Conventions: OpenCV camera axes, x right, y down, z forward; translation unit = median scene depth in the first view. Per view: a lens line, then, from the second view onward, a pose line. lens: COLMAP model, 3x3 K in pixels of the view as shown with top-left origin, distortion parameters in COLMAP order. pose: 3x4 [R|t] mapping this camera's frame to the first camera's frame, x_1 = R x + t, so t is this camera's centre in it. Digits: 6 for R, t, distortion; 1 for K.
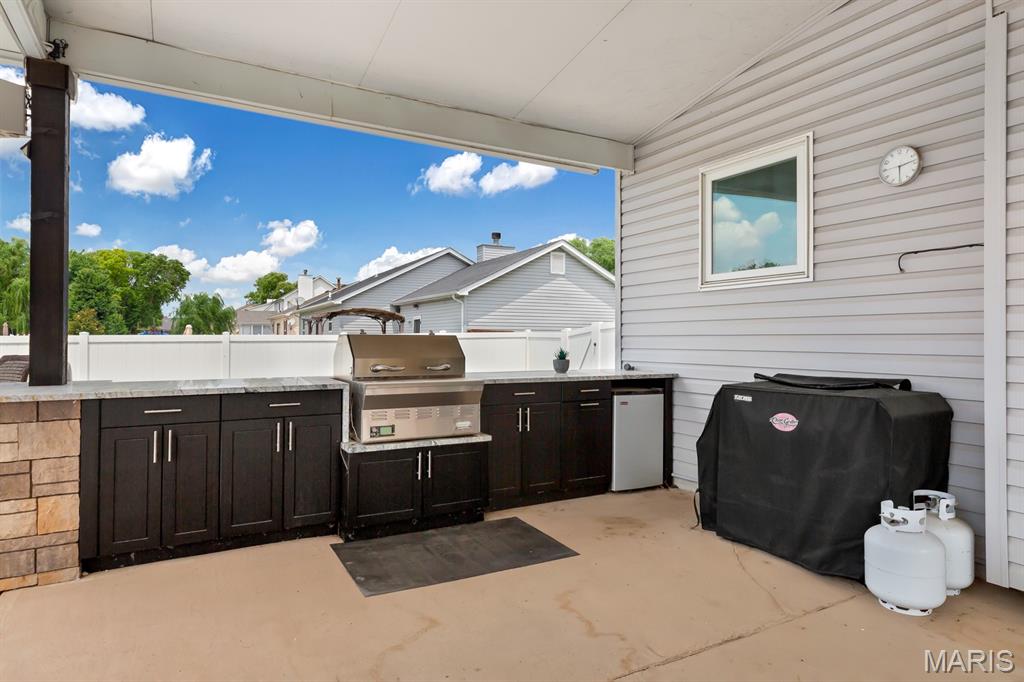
lens RADIAL K [[595.1, 0, 512.0], [0, 595.1, 341.0], [0, 0, 1]] dist [0.033525, 0.000084]
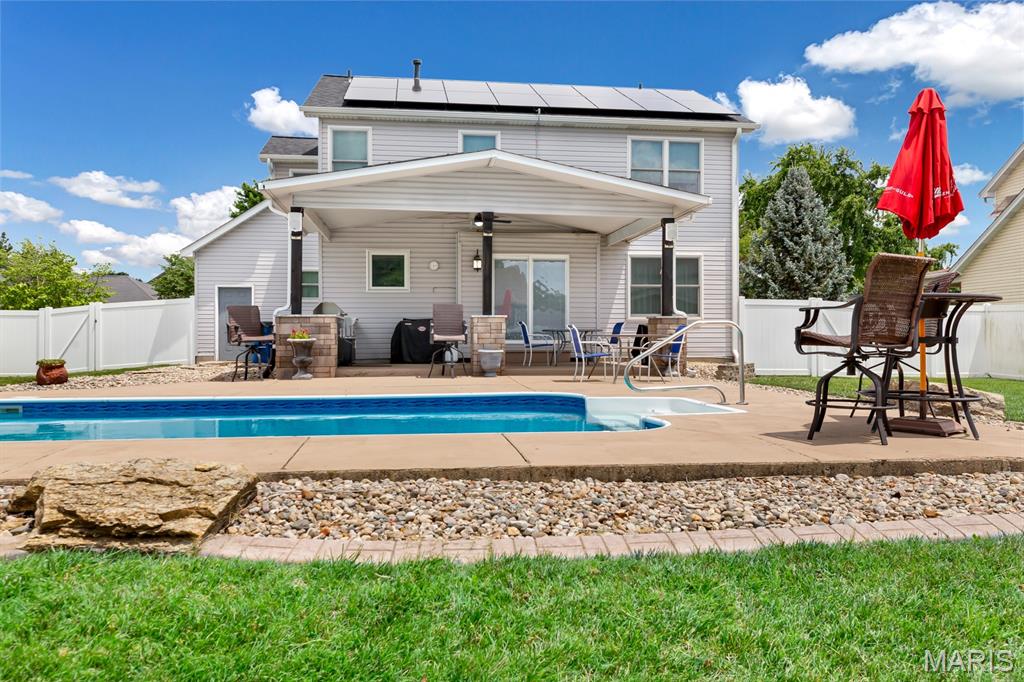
lens RADIAL K [[777.2, 0, 518.6], [0, 777.2, 339.3], [0, 0, 1]] dist [0.000939, 0.002359]
pose [[0.360542, -0.004871, 0.932730, -0.735349], [0.013739, 0.999906, -0.000089, 0.038574], [-0.932642, 0.012847, 0.360575, -0.255430]]
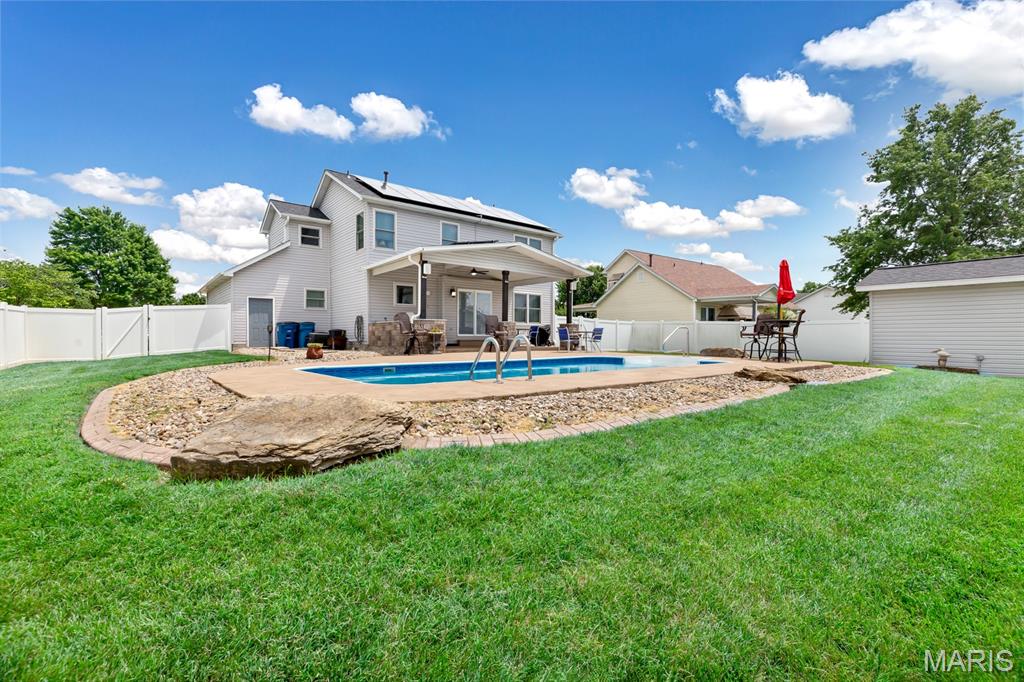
lens RADIAL K [[465.7, 0, 517.3], [0, 465.7, 339.3], [0, 0, 1]] dist [0.003146, -0.000052]
pose [[-0.179860, -0.010954, 0.983631, -0.945456], [0.006740, 0.999901, 0.012368, 0.038580], [-0.983669, 0.008854, -0.179768, 0.177508]]
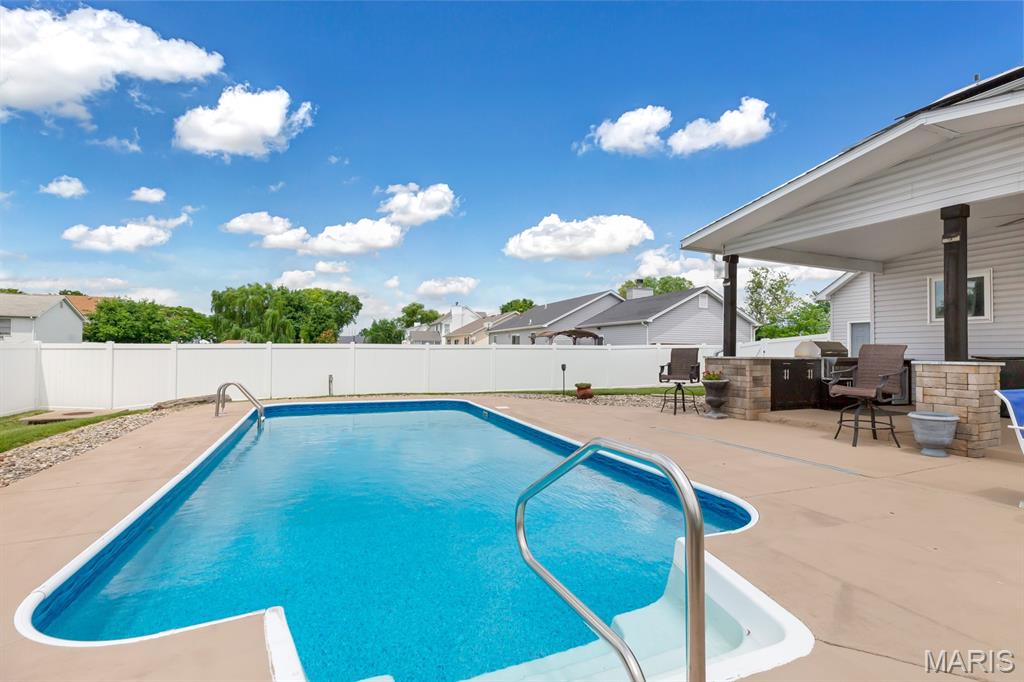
lens RADIAL K [[465.7, 0, 517.3], [0, 465.7, 339.3], [0, 0, 1]] dist [0.003146, -0.000052]
pose [[0.993995, 0.002921, -0.109386, -0.299473], [-0.006522, 0.999448, -0.032575, 0.013113], [0.109230, 0.033093, 0.993465, -0.284480]]
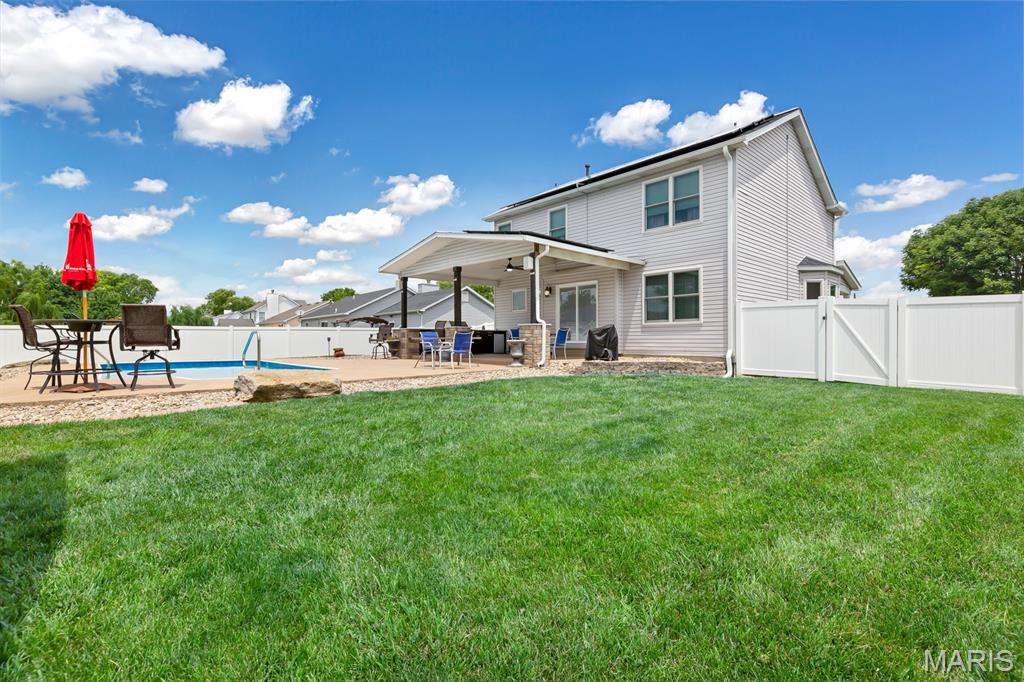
lens RADIAL K [[465.7, 0, 517.3], [0, 465.7, 339.3], [0, 0, 1]] dist [0.003146, -0.000052]
pose [[0.973339, -0.004946, 0.229318, -0.136279], [0.007401, 0.999924, -0.009845, 0.044253], [-0.229252, 0.011280, 0.973302, -0.724411]]
